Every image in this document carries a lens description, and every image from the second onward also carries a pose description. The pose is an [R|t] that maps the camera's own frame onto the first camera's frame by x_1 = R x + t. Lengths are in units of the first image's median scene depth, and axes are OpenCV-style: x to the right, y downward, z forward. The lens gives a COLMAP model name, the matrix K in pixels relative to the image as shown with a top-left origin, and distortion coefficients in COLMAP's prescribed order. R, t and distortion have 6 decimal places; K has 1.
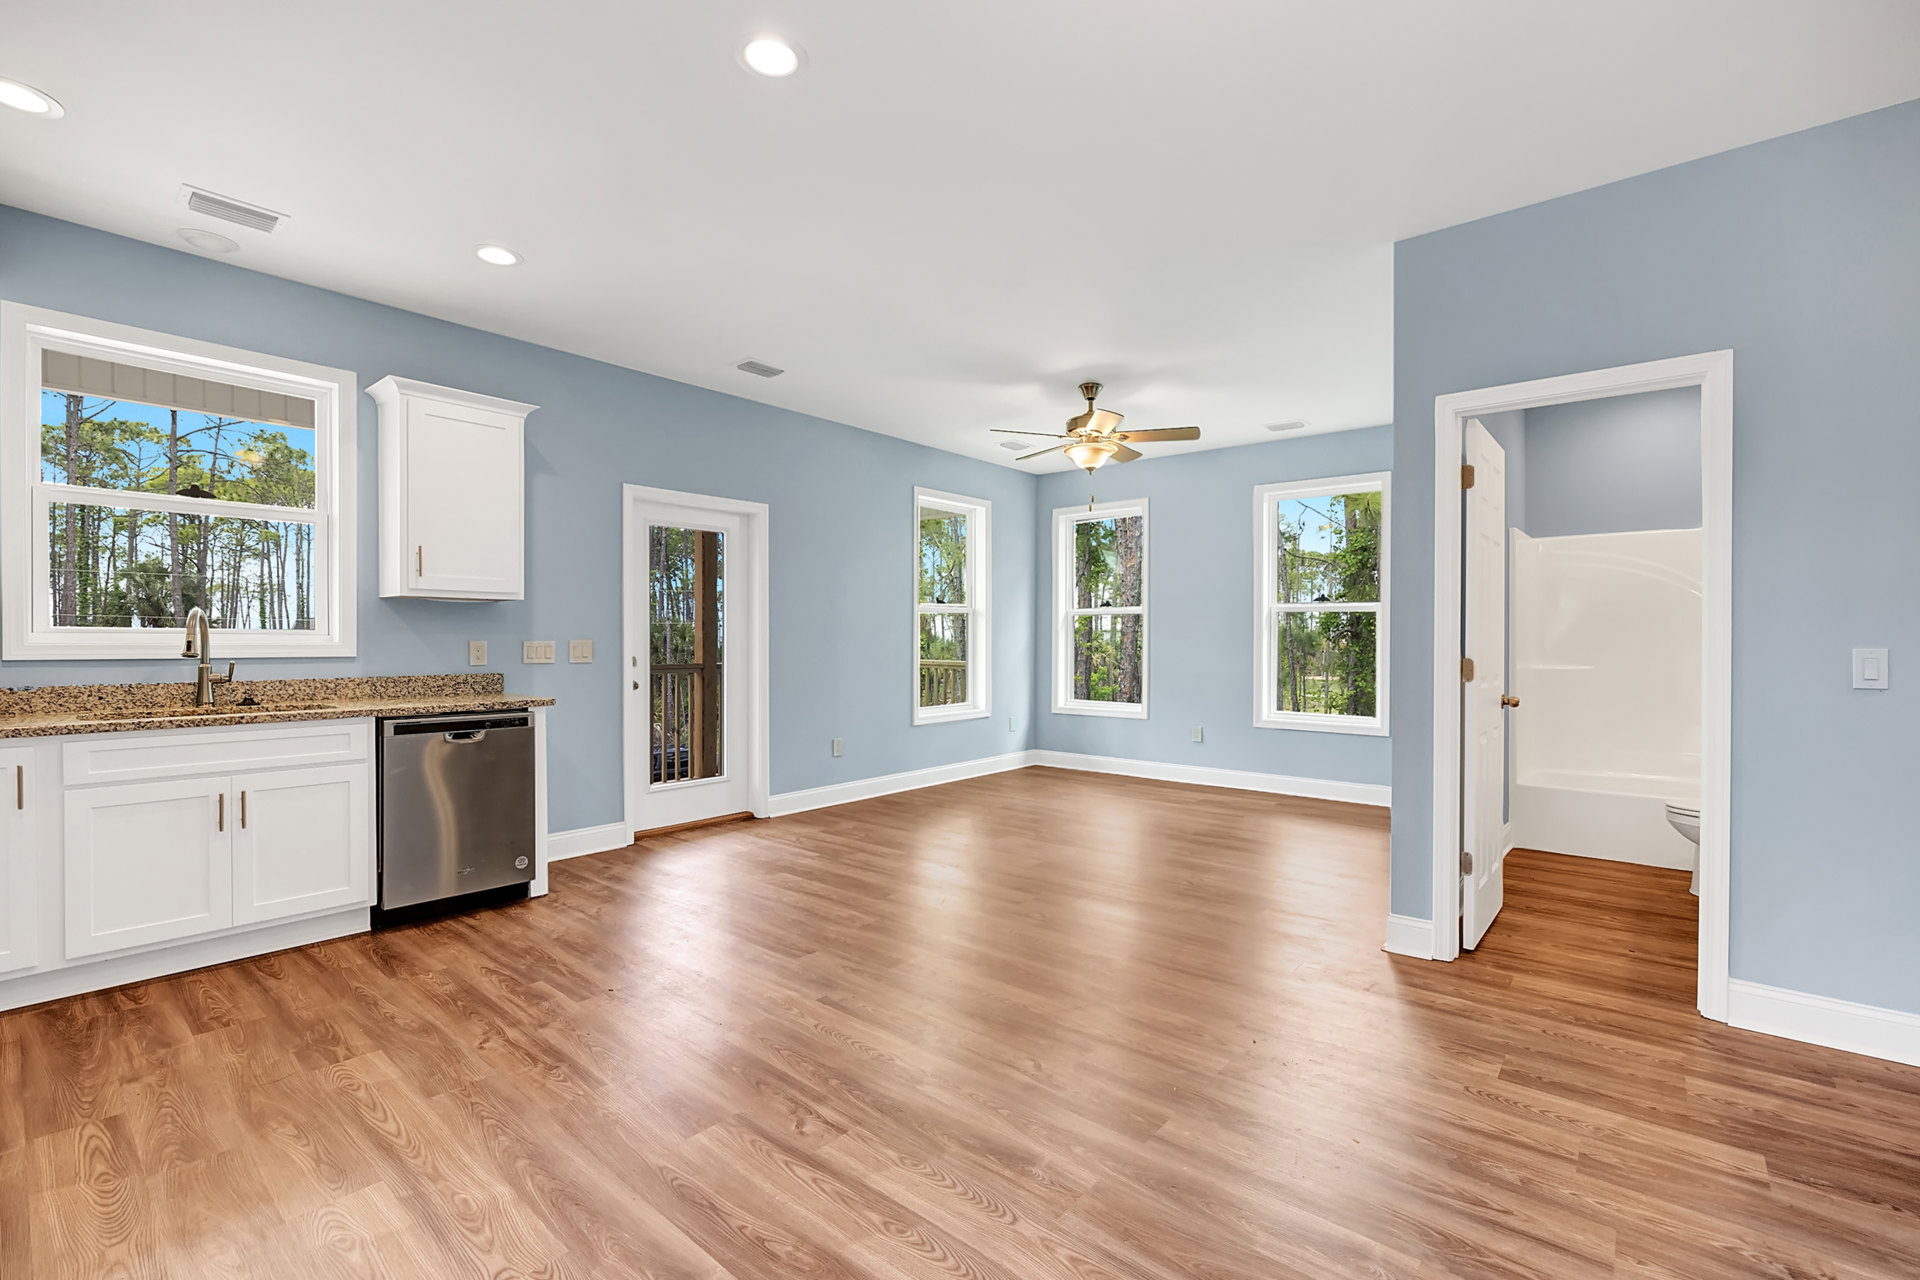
lens RADIAL K [[843.3, 0, 960.0], [0, 843.3, 640.0], [0, 0, 1]] dist [0.000489, -0.000005]
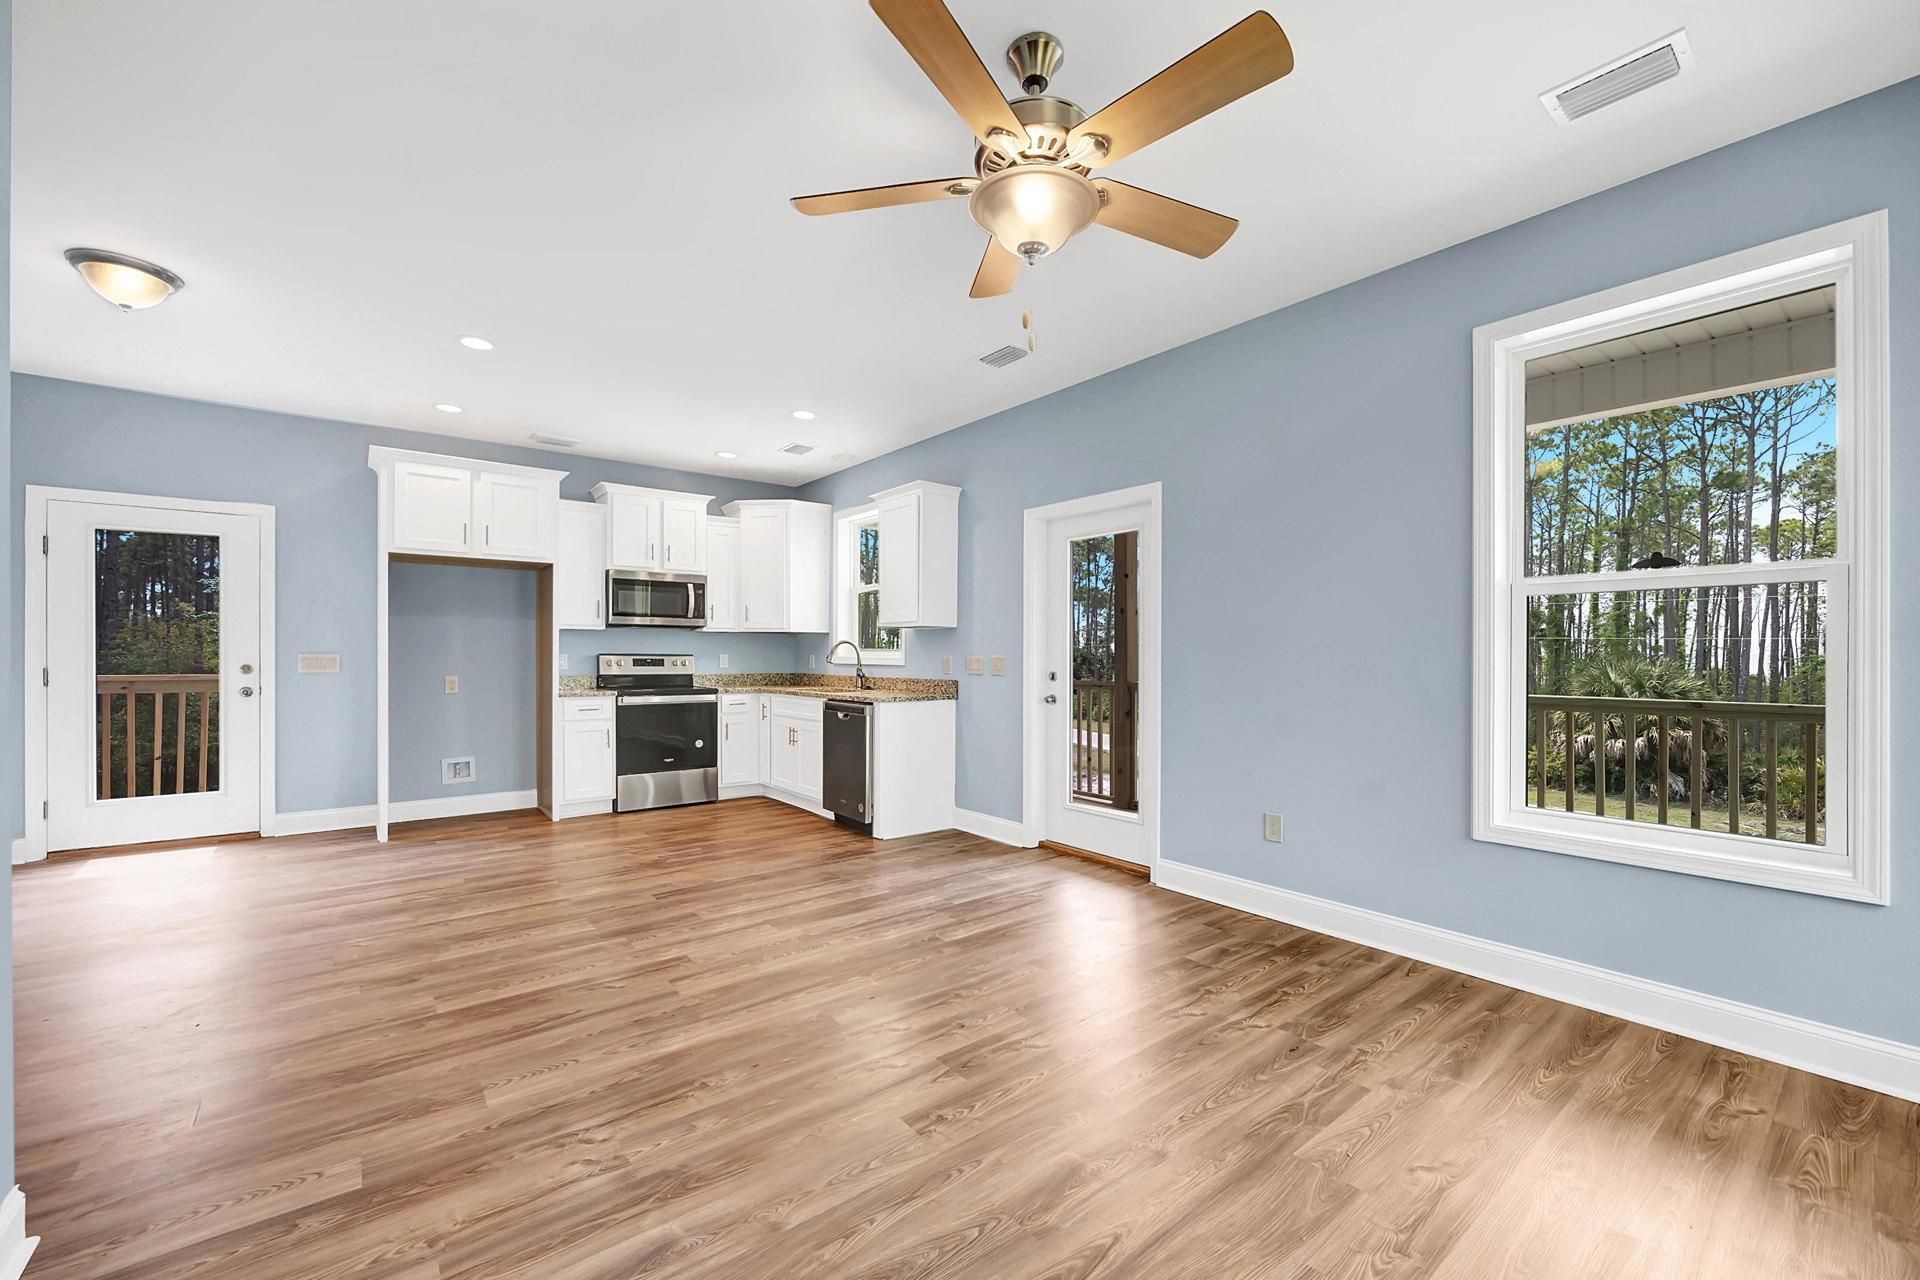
lens RADIAL K [[764.8, 0, 961.6], [0, 764.8, 657.6], [0, 0, 1]] dist [0.000672, 0.000023]
pose [[-0.194907, 0.001365, -0.980821, 0.664168], [-0.004651, 0.999987, 0.002315, 0.000744], [0.980811, 0.005013, -0.194898, 1.280891]]
